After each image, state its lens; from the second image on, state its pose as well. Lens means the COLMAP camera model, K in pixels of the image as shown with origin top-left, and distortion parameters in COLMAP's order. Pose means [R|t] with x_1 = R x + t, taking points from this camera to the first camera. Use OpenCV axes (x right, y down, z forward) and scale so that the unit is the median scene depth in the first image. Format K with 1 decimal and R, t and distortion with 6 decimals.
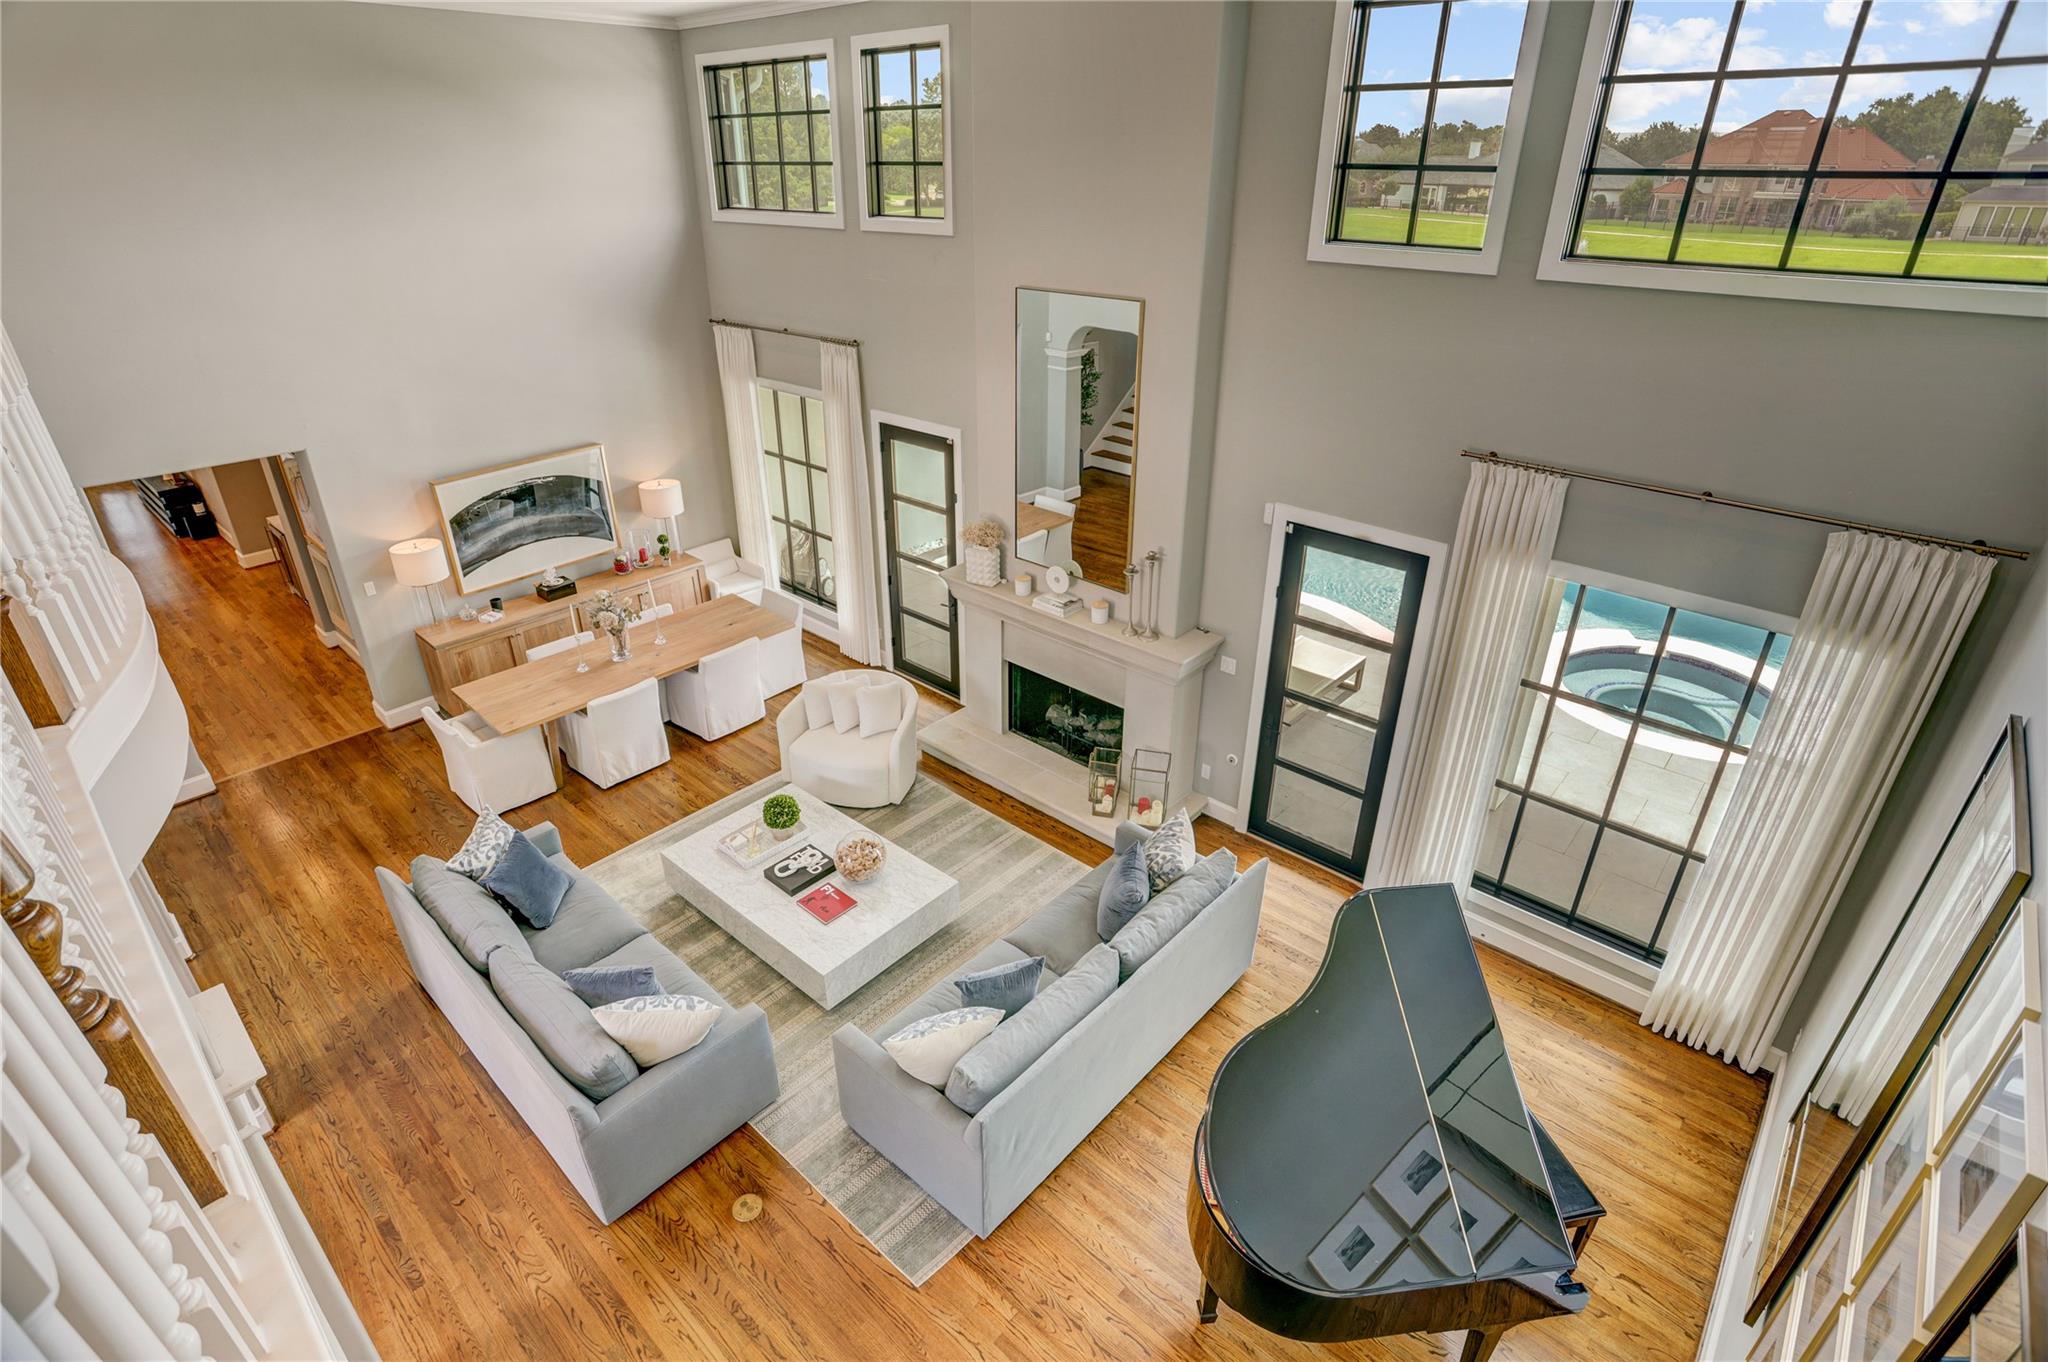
lens RADIAL K [[1005.0, 0, 1018.9], [0, 1005.0, 658.4], [0, 0, 1]] dist [-0.044204, 0.012702]
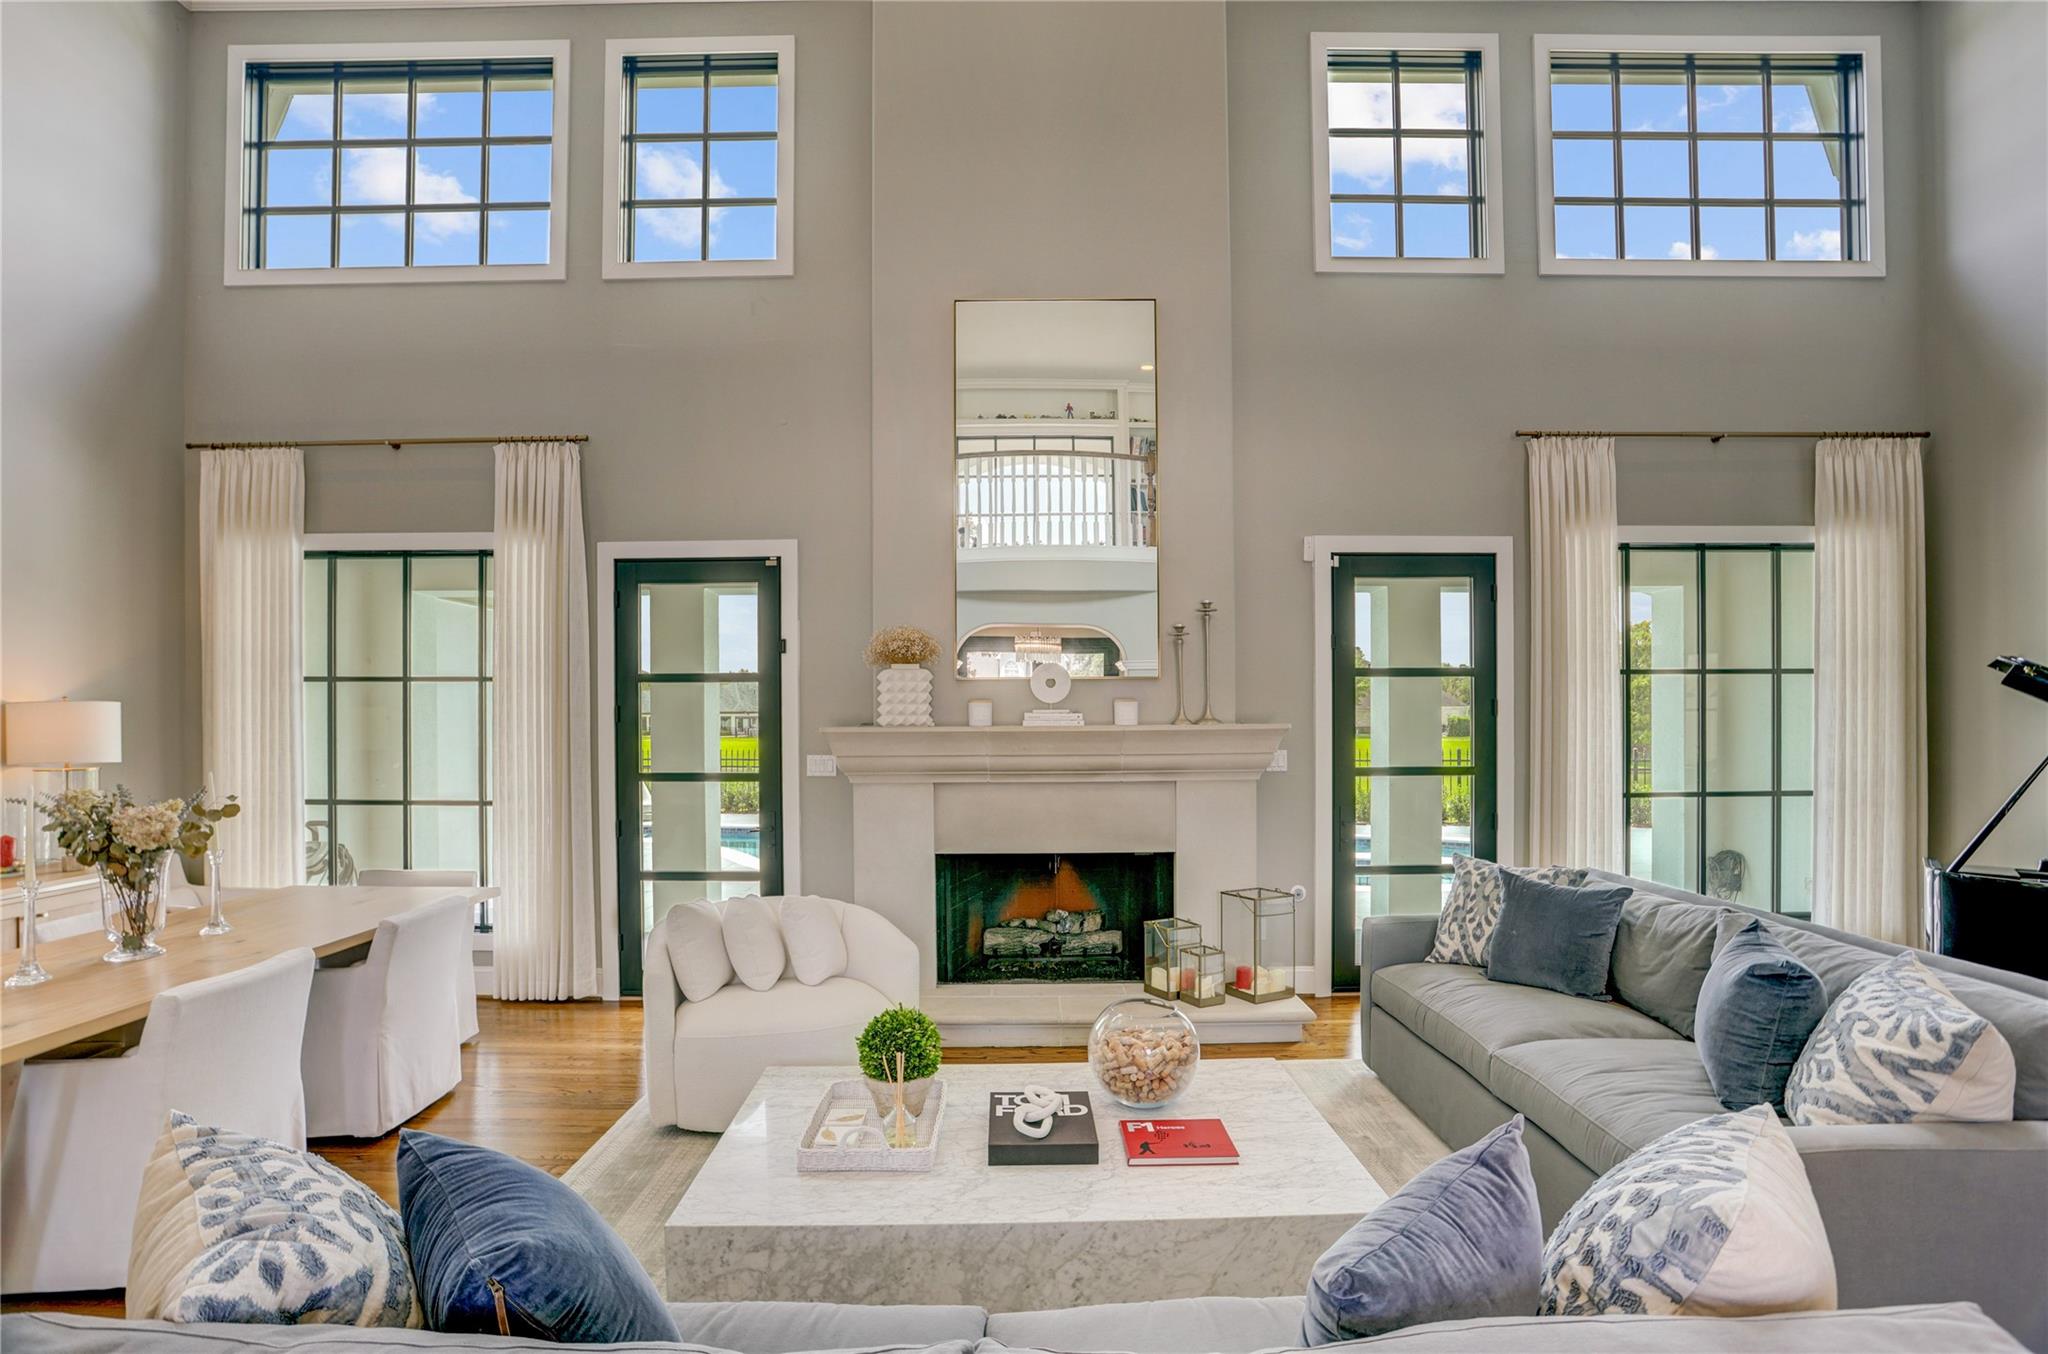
lens RADIAL K [[1017.4, 0, 1015.2], [0, 1017.4, 713.0], [0, 0, 1]] dist [-0.033376, 0.008449]
pose [[0.745371, -0.005073, 0.666631, -0.451521], [0.303480, 0.892929, -0.332531, 0.169109], [-0.593568, 0.450168, 0.667103, 0.552795]]
